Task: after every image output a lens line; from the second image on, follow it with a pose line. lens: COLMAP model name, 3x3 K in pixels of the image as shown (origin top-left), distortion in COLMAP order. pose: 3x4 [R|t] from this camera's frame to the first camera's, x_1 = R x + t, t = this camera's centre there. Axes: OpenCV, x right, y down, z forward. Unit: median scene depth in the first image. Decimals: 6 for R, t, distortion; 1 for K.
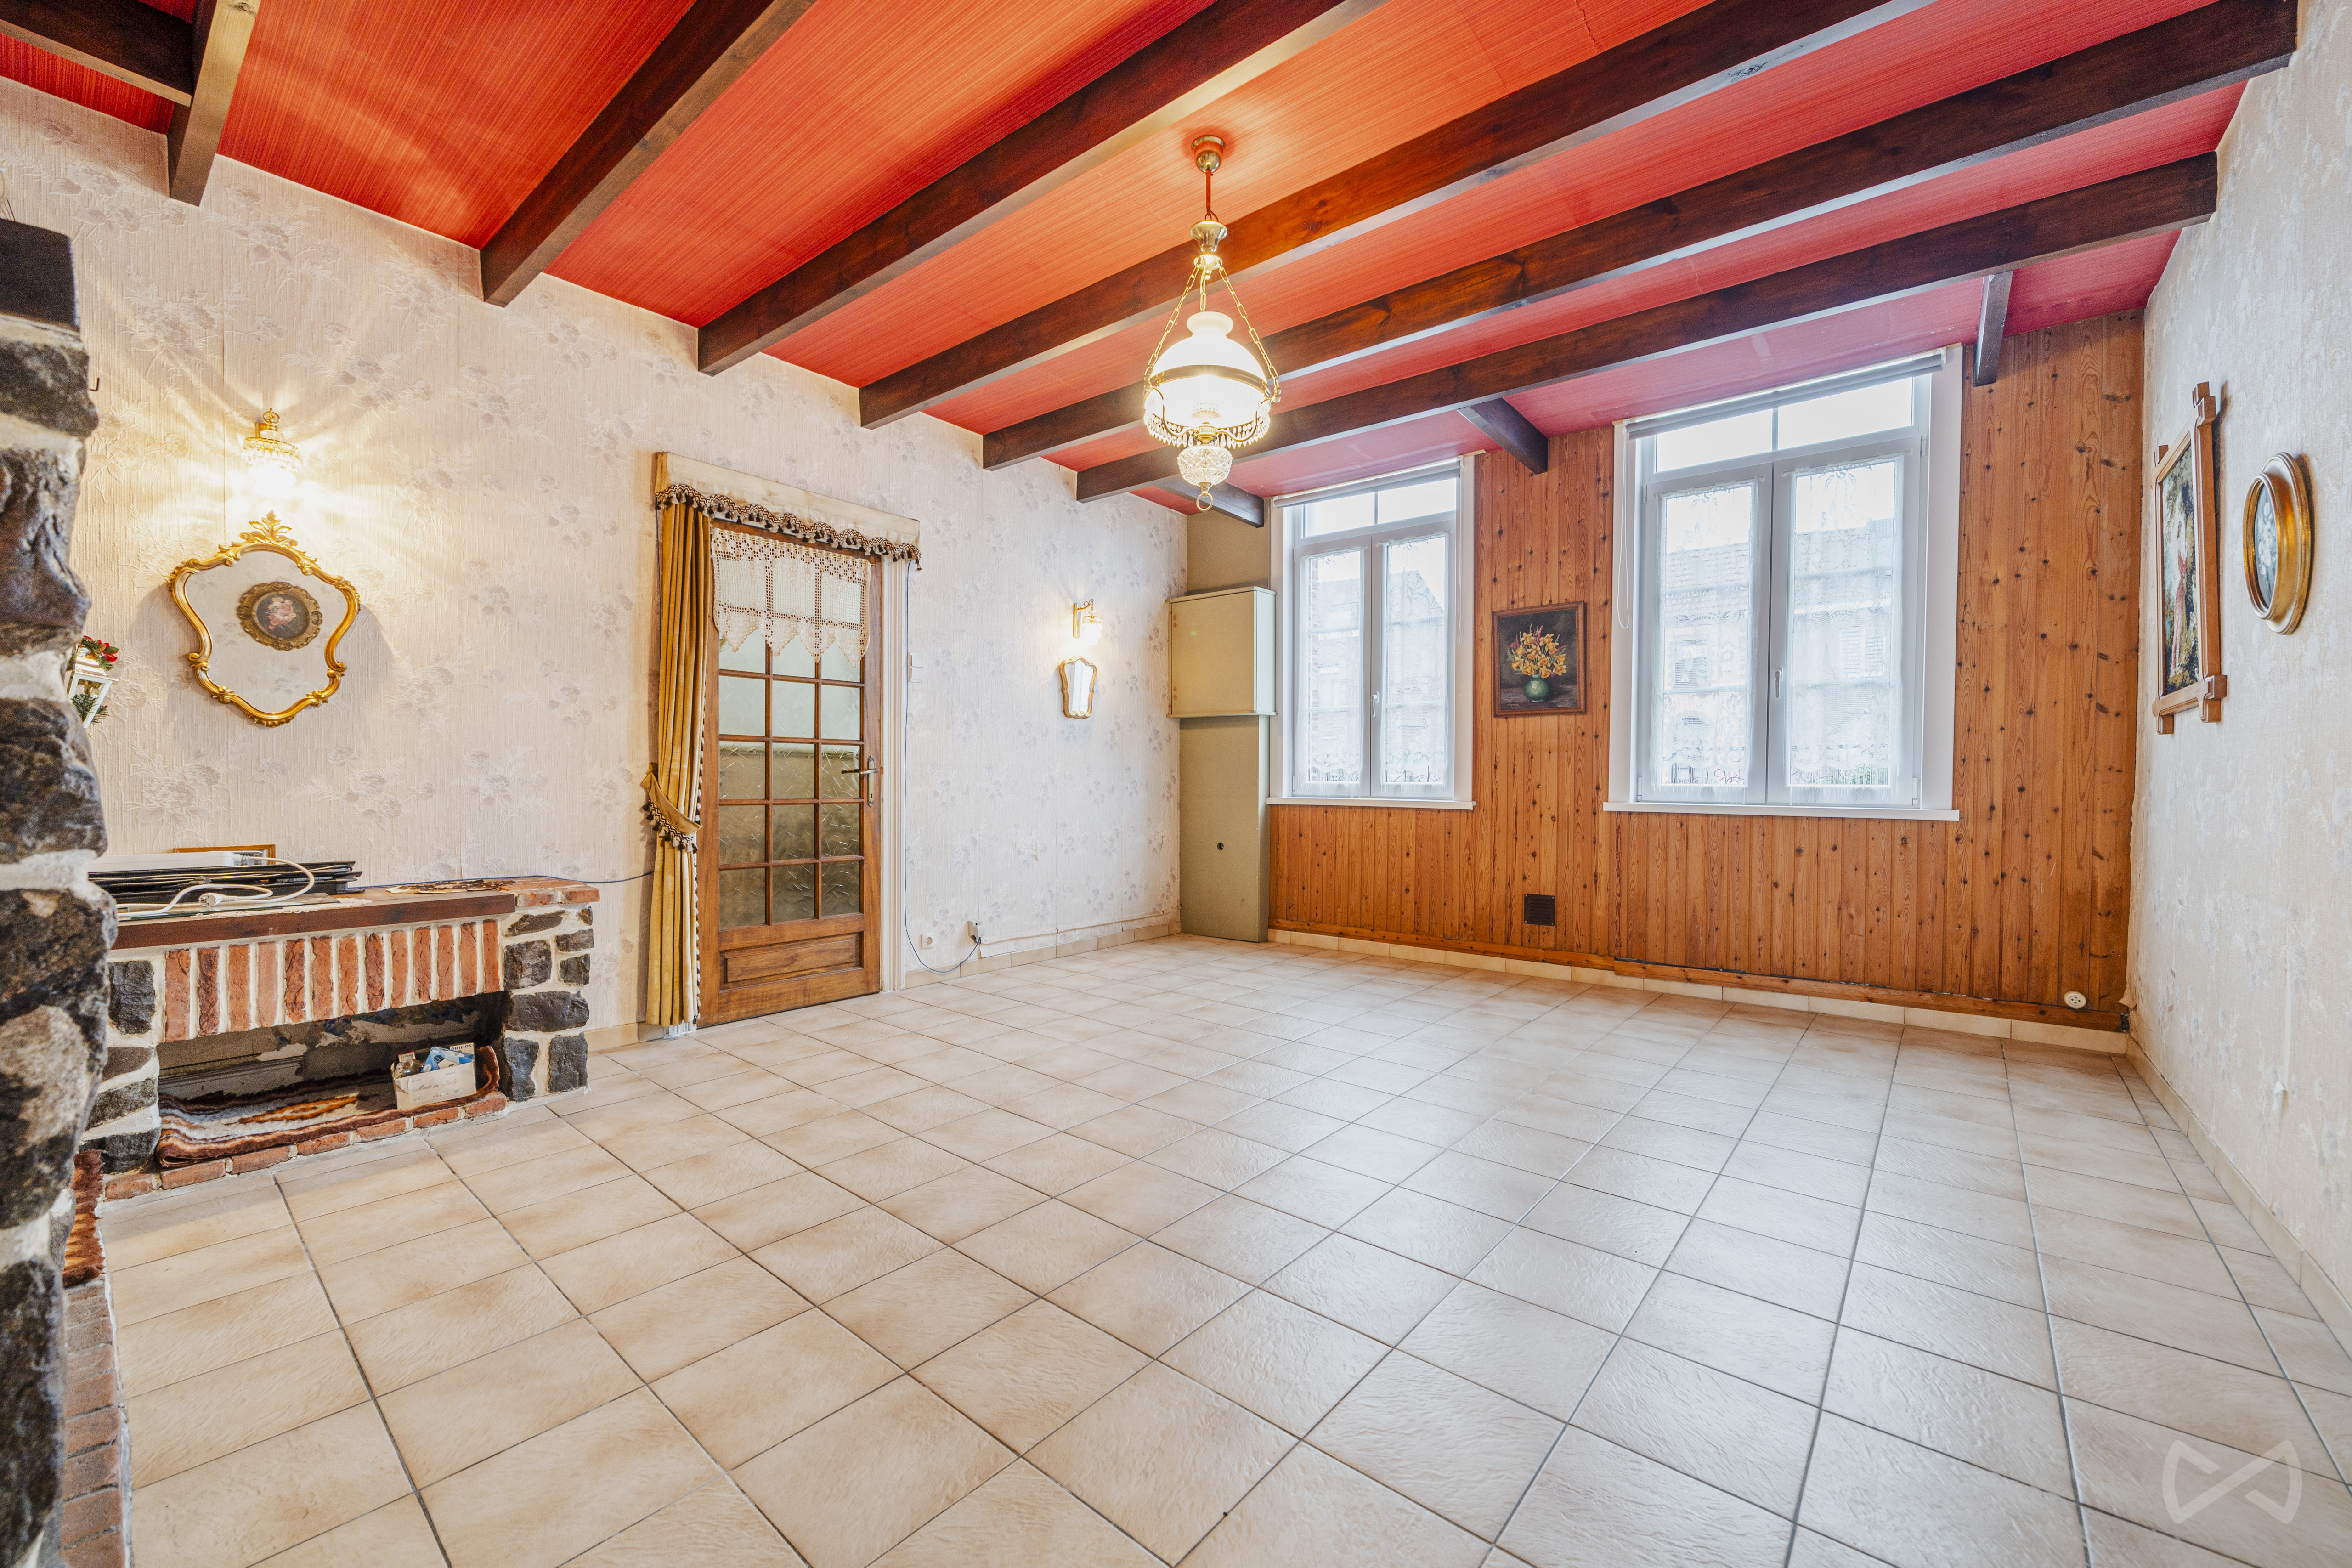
lens RADIAL K [[931.7, 0, 1187.3], [0, 931.7, 791.4], [0, 0, 1]] dist [0.000297, 0.000258]
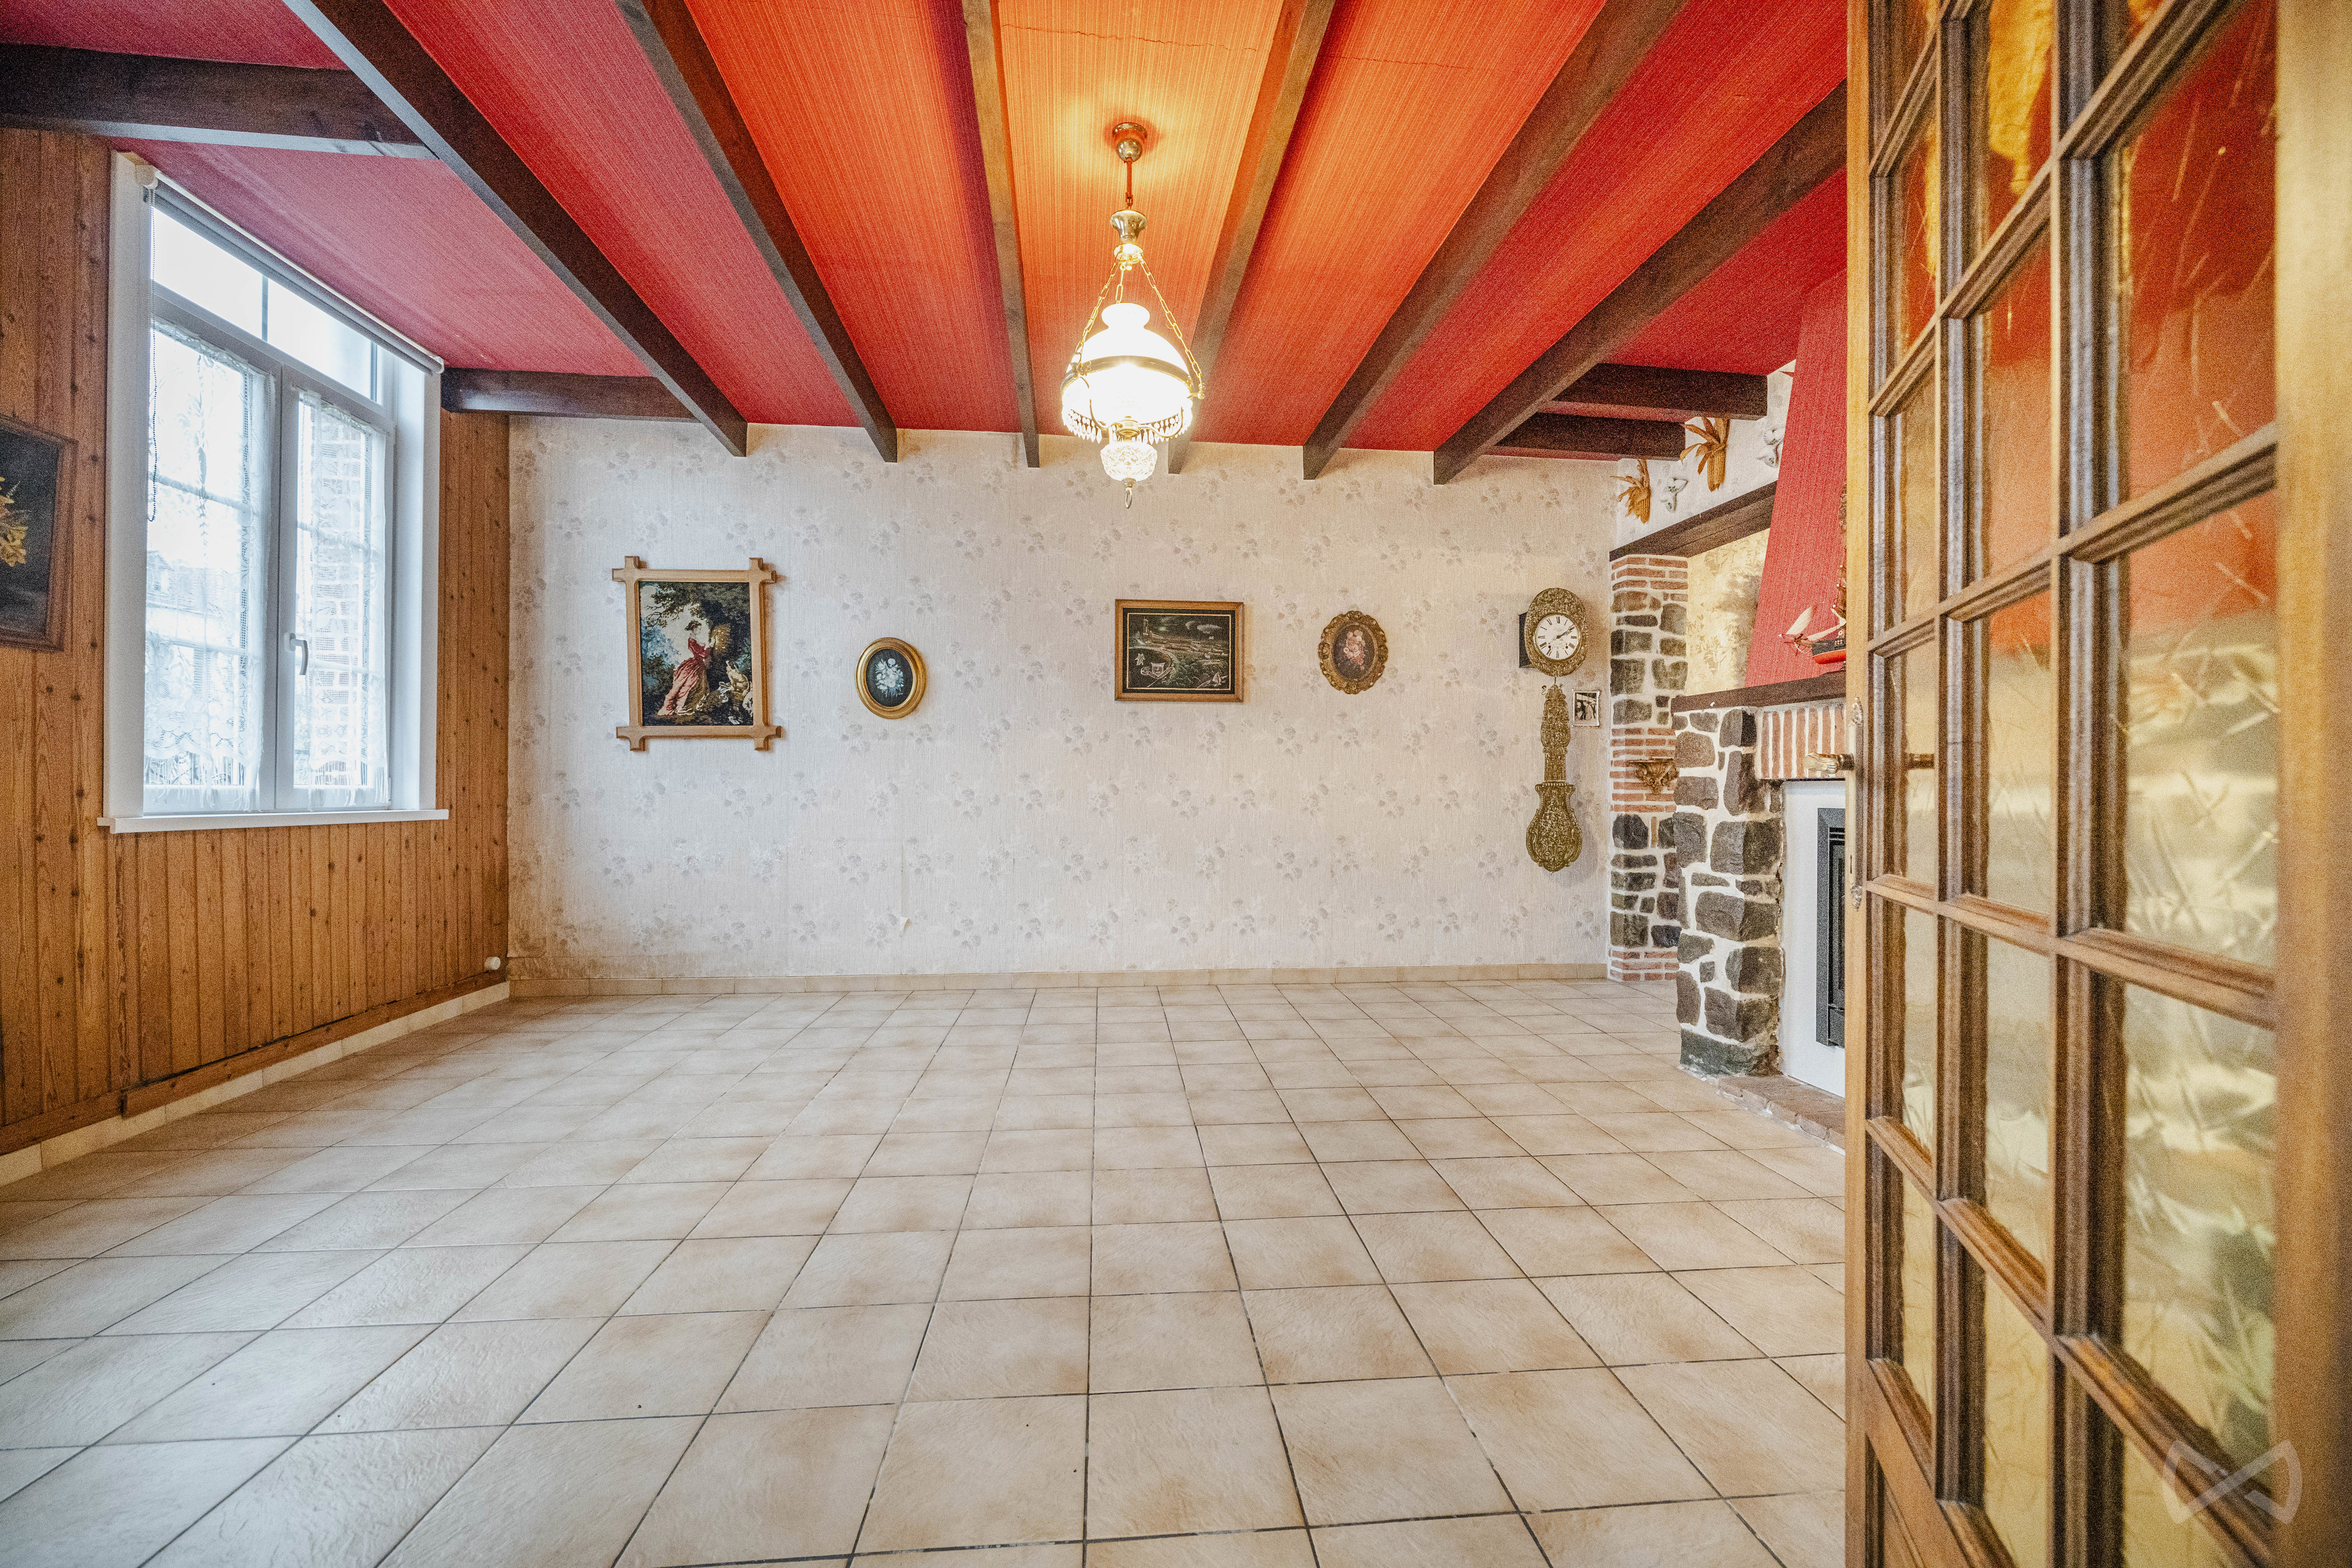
lens RADIAL K [[931.7, 0, 1180.3], [0, 931.7, 784.4], [0, 0, 1]] dist [0.000297, 0.000258]
pose [[-0.711778, -0.006024, 0.702378, -0.456654], [-0.000777, 0.999969, 0.007790, -0.015457], [-0.702404, 0.004999, -0.711761, 1.077250]]
